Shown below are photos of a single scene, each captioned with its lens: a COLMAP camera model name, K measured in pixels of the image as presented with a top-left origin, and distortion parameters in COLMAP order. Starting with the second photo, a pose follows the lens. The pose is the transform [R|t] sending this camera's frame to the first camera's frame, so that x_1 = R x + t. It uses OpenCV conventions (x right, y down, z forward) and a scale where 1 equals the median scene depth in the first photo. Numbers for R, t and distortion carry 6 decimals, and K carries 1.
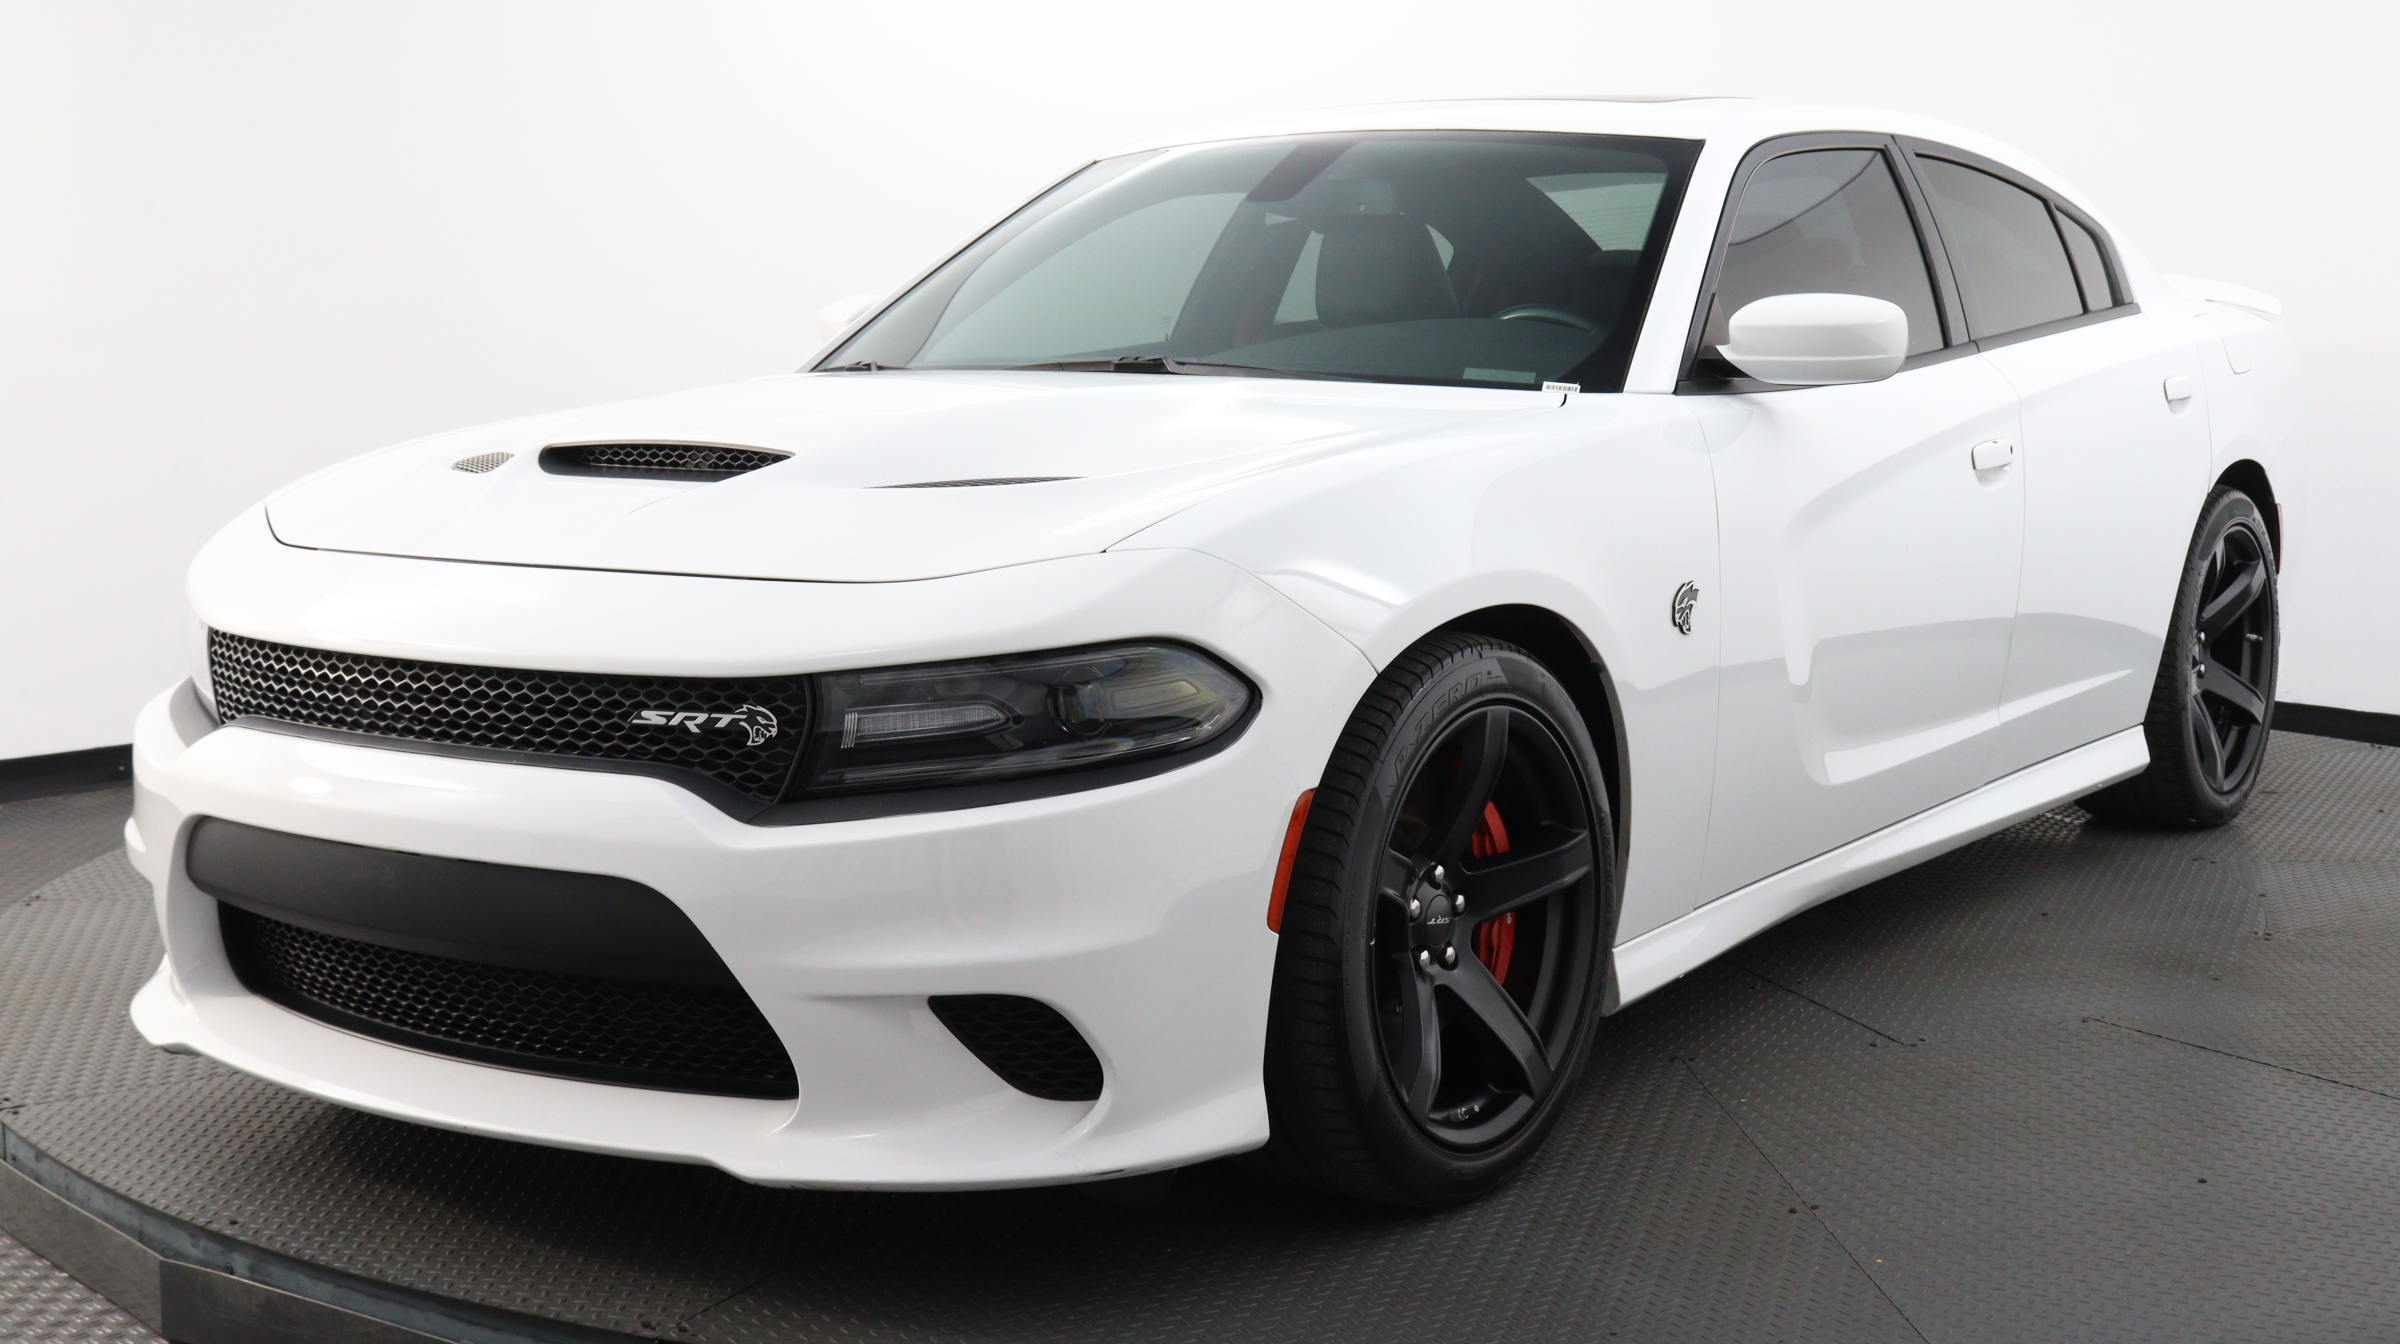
lens RADIAL K [[3246.0, 0, 1203.8], [0, 3246.0, 687.2], [0, 0, 1]] dist [0.055408, 0.000000]
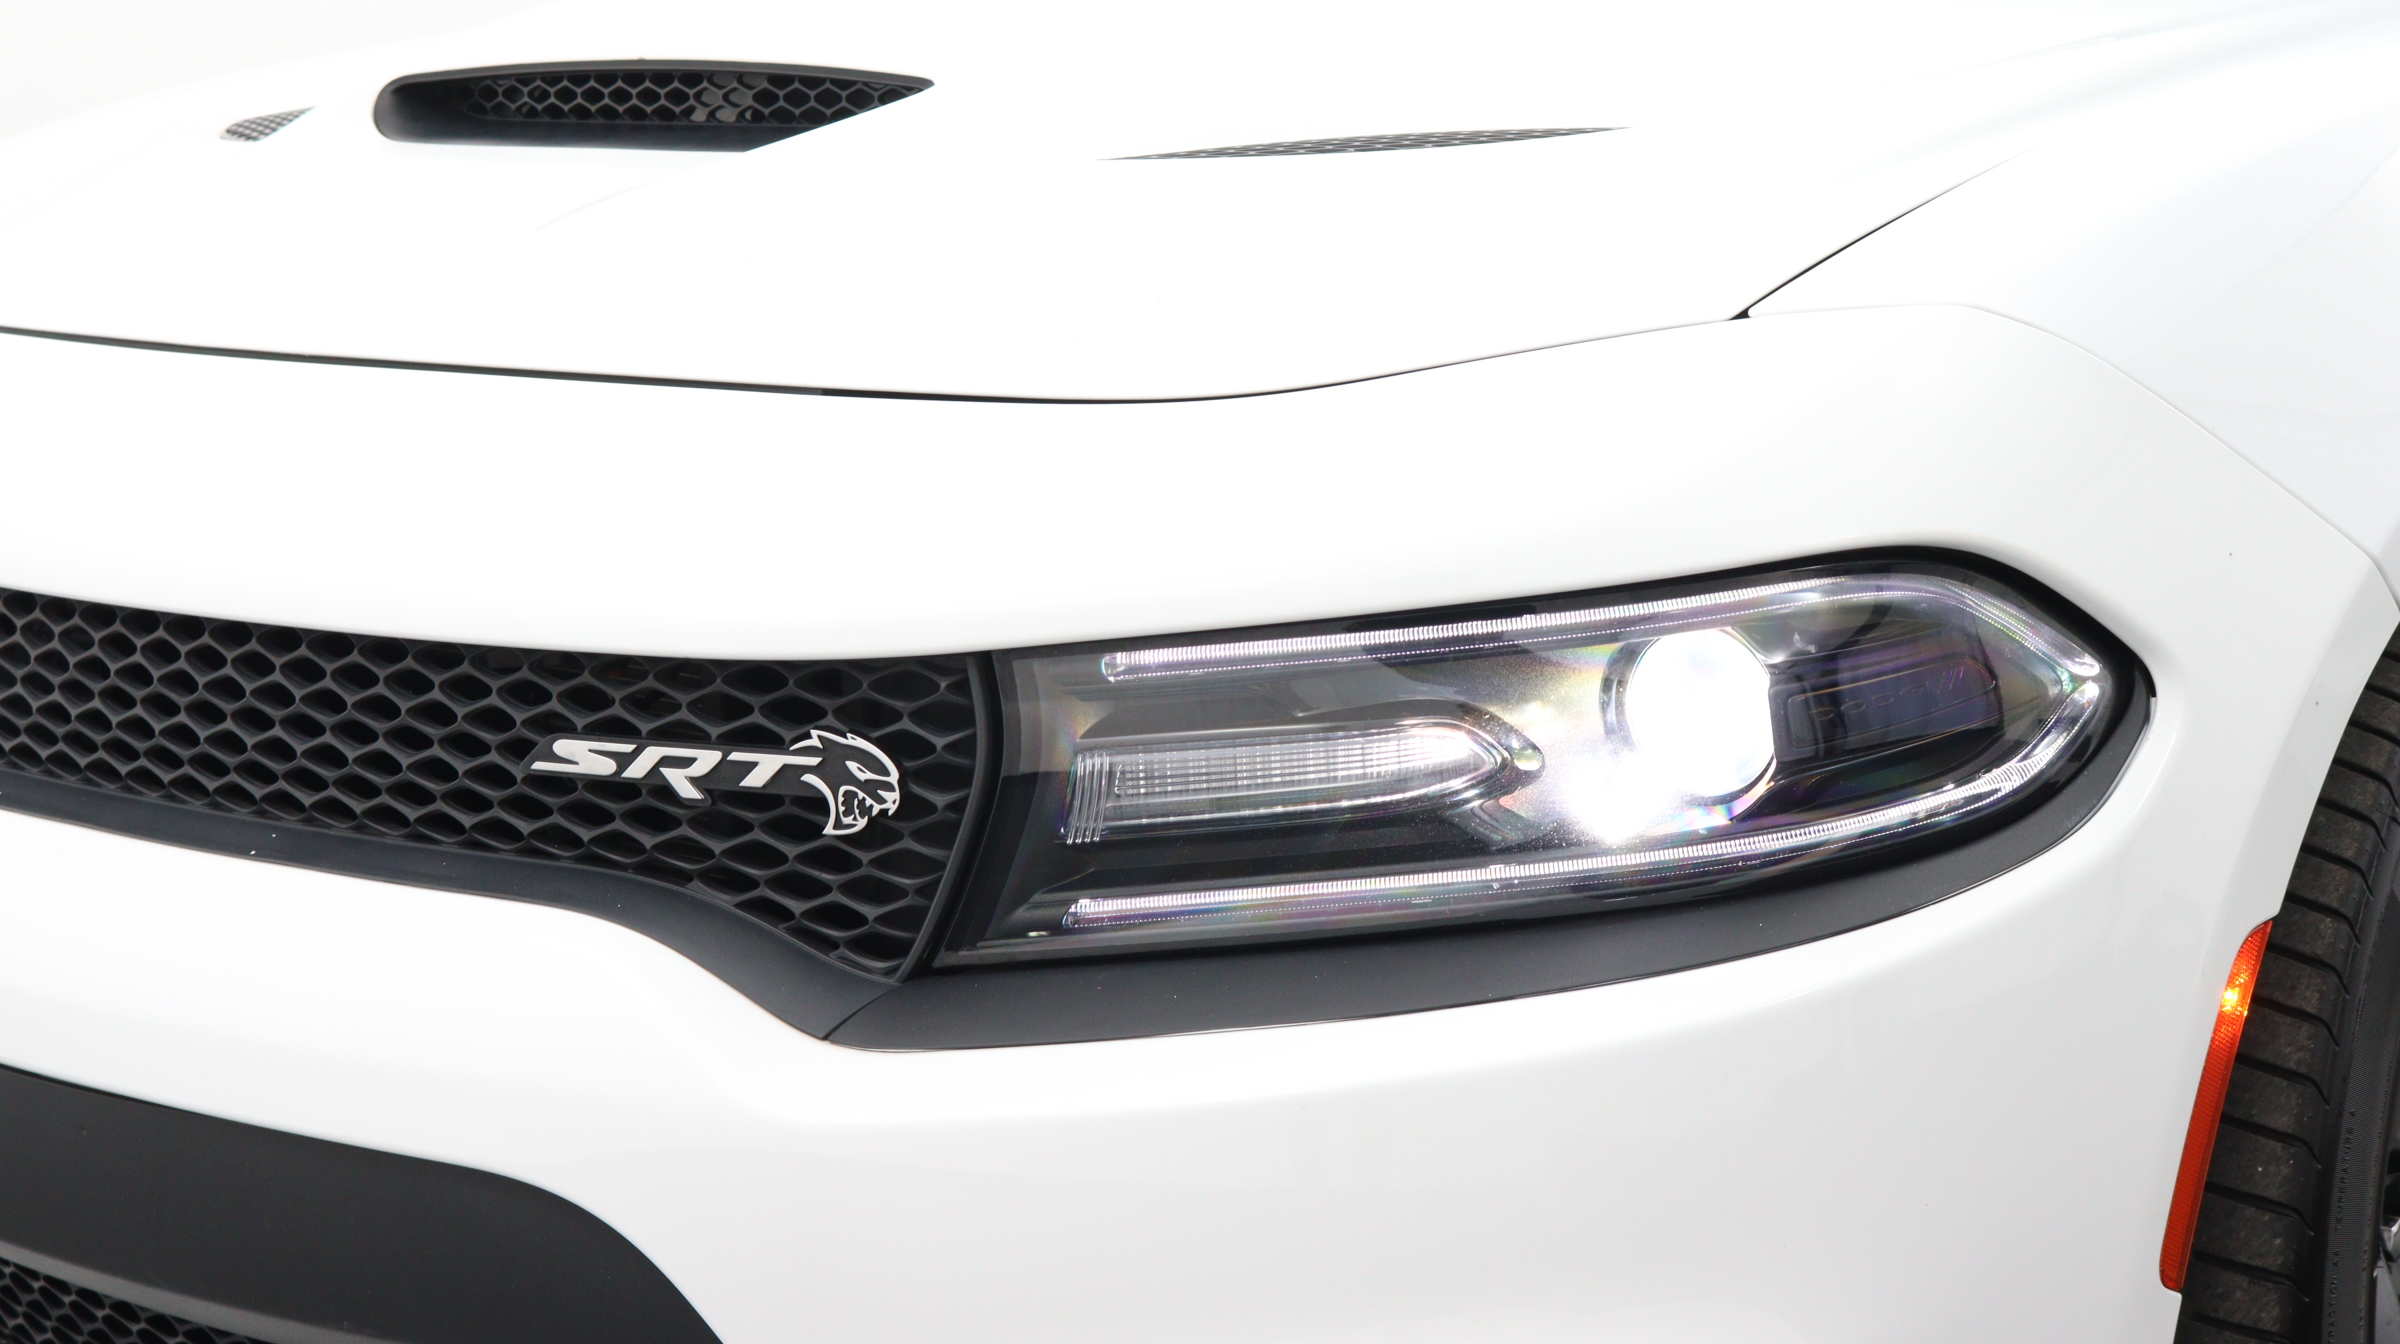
lens RADIAL K [[3419.6, 0, 1183.8], [0, 3419.6, 647.3], [0, 0, 1]] dist [-0.060982, 0.000000]
pose [[0.998955, -0.004821, -0.045446, -0.078845], [0.008388, 0.996869, 0.078621, -0.035294], [0.044925, -0.078920, 0.995868, 0.596720]]
